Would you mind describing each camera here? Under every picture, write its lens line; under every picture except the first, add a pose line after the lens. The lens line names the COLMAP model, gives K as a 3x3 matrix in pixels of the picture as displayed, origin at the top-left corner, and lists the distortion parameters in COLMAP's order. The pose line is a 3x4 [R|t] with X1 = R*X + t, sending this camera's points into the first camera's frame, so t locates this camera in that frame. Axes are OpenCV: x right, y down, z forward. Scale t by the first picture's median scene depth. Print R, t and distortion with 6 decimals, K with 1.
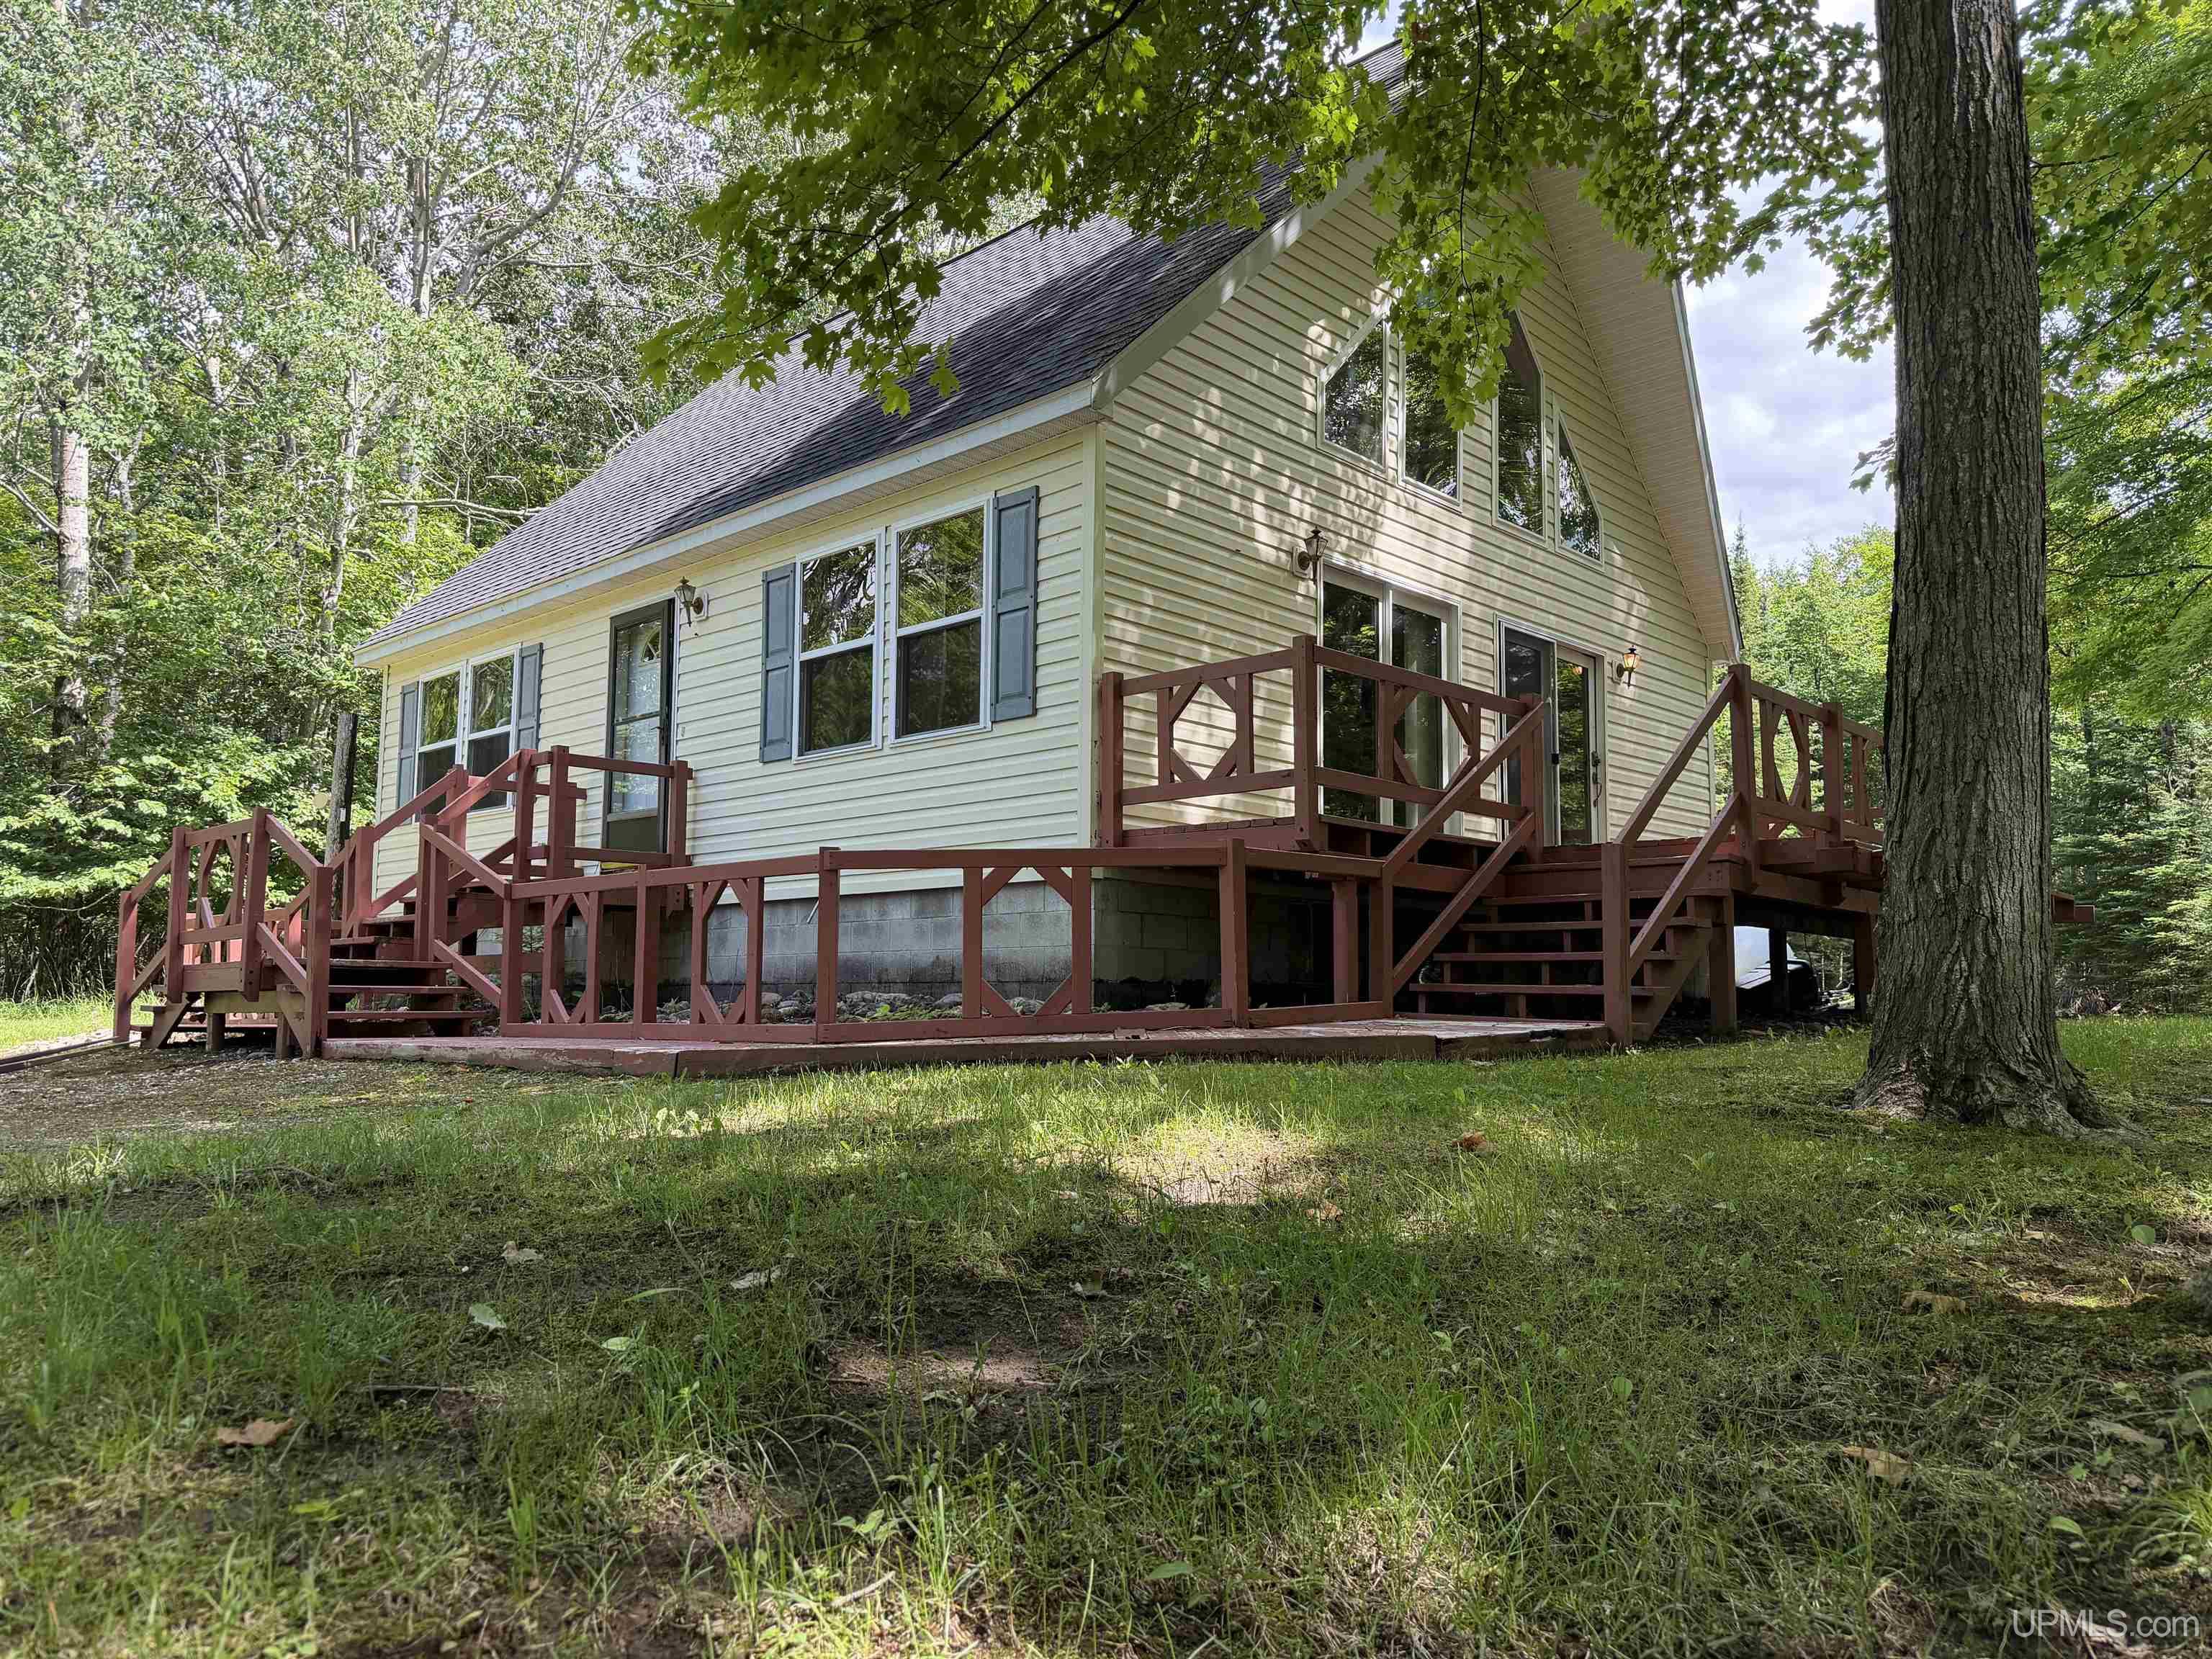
lens RADIAL K [[1566.8, 0, 1100.1], [0, 1566.8, 829.3], [0, 0, 1]] dist [0.069930, -0.087814]
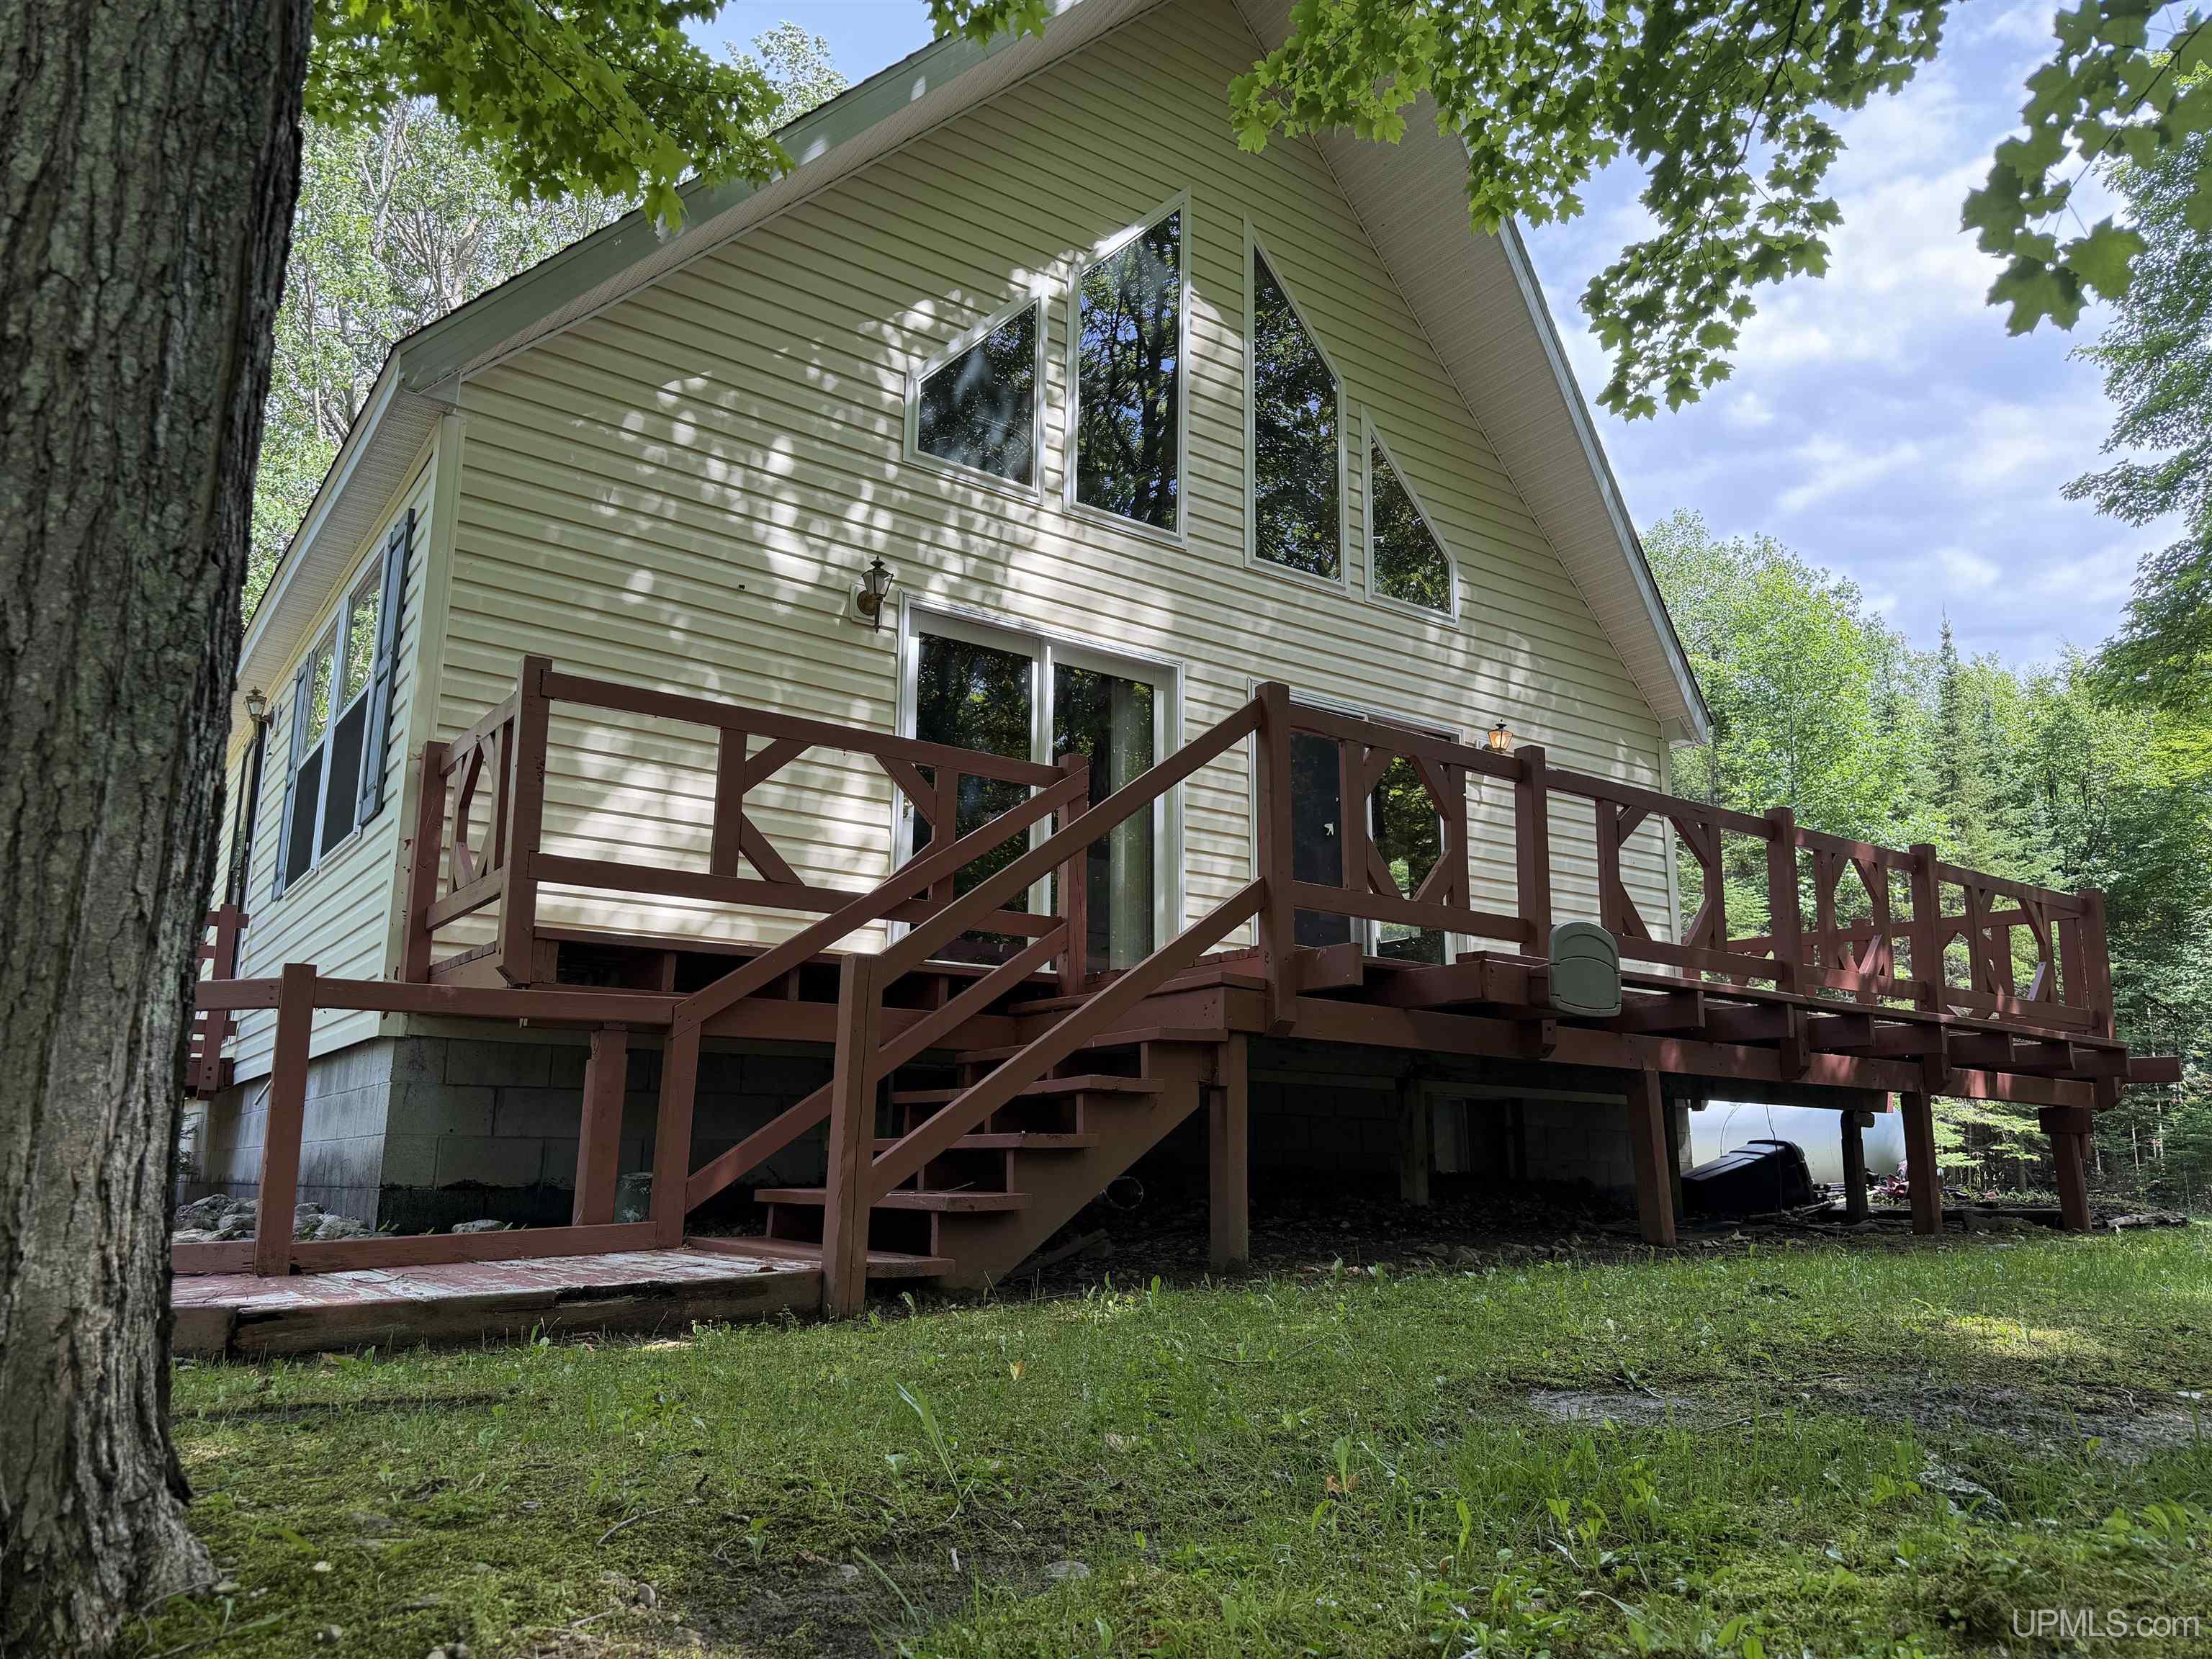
lens RADIAL K [[1566.8, 0, 1111.3], [0, 1566.8, 833.9], [0, 0, 1]] dist [0.069930, -0.087814]
pose [[0.982273, -0.041902, -0.182713, 0.348658], [0.021797, 0.993616, -0.110691, 0.022249], [0.186184, 0.104746, 0.976915, 0.276961]]
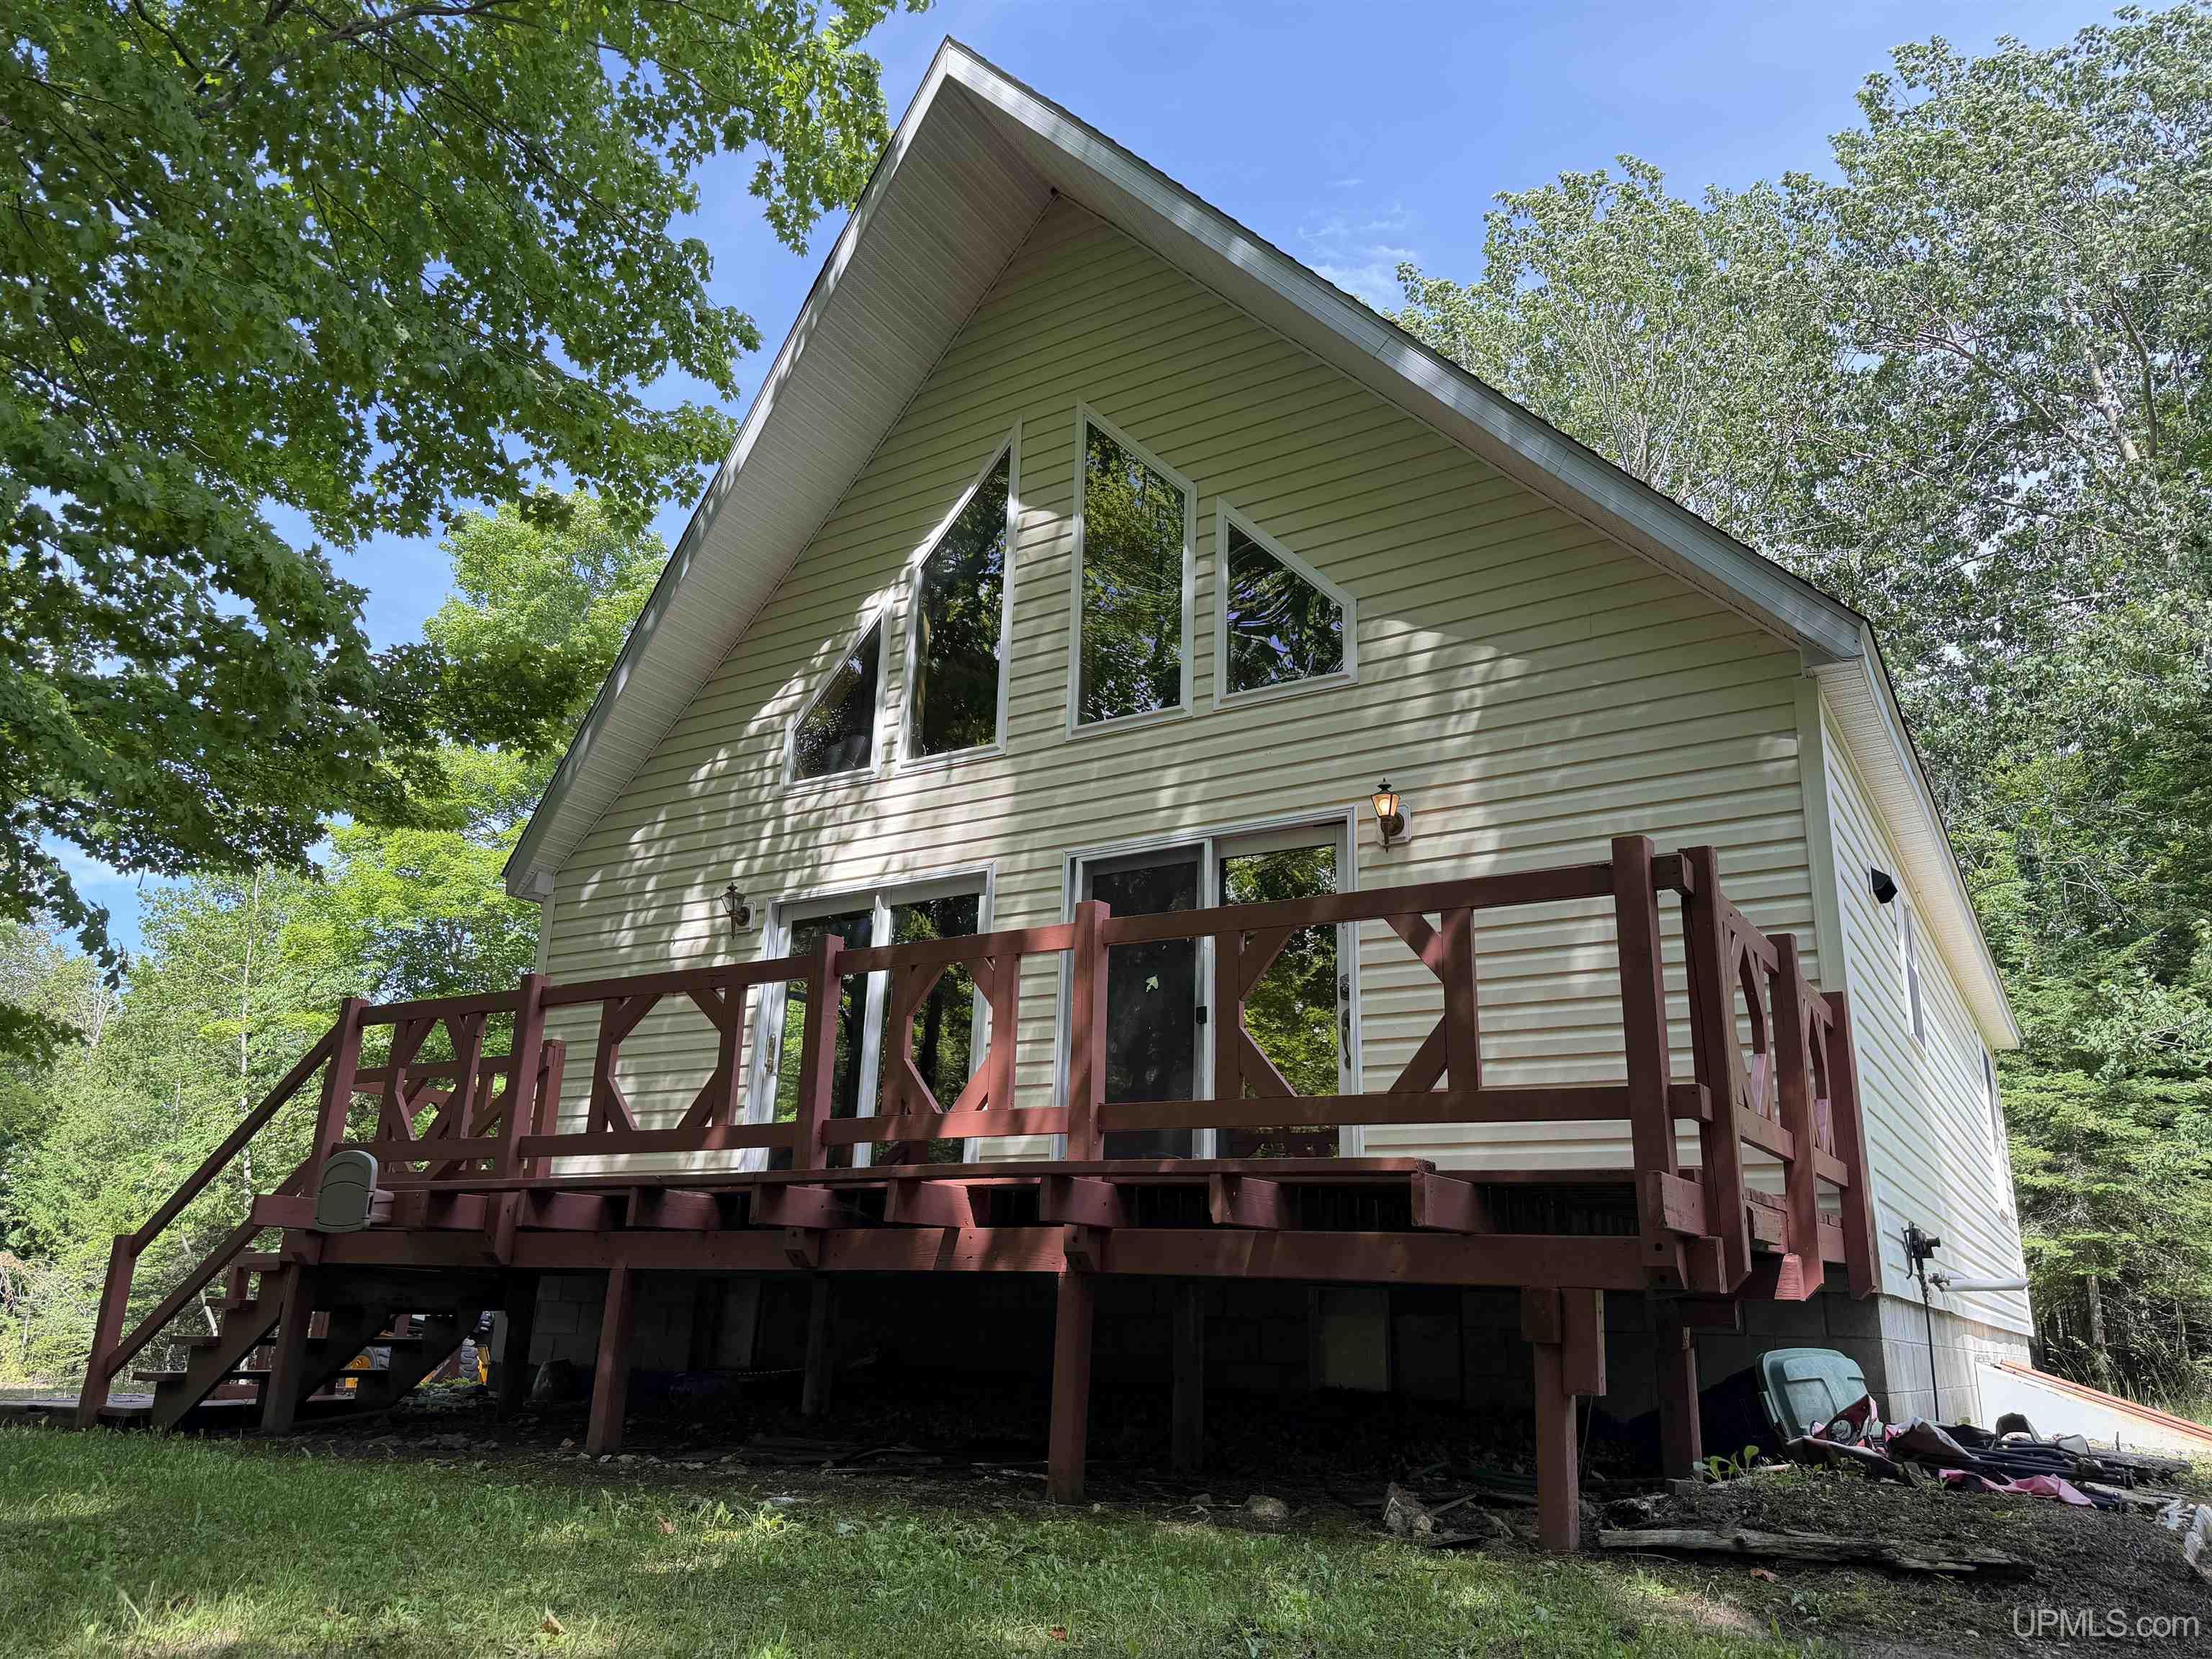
lens RADIAL K [[1566.8, 0, 1104.4], [0, 1566.8, 837.5], [0, 0, 1]] dist [0.069930, -0.087814]
pose [[0.195193, -0.293179, -0.935920, 1.025325], [0.075710, 0.955932, -0.283658, 0.076834], [0.977838, -0.015491, 0.208788, 0.916703]]
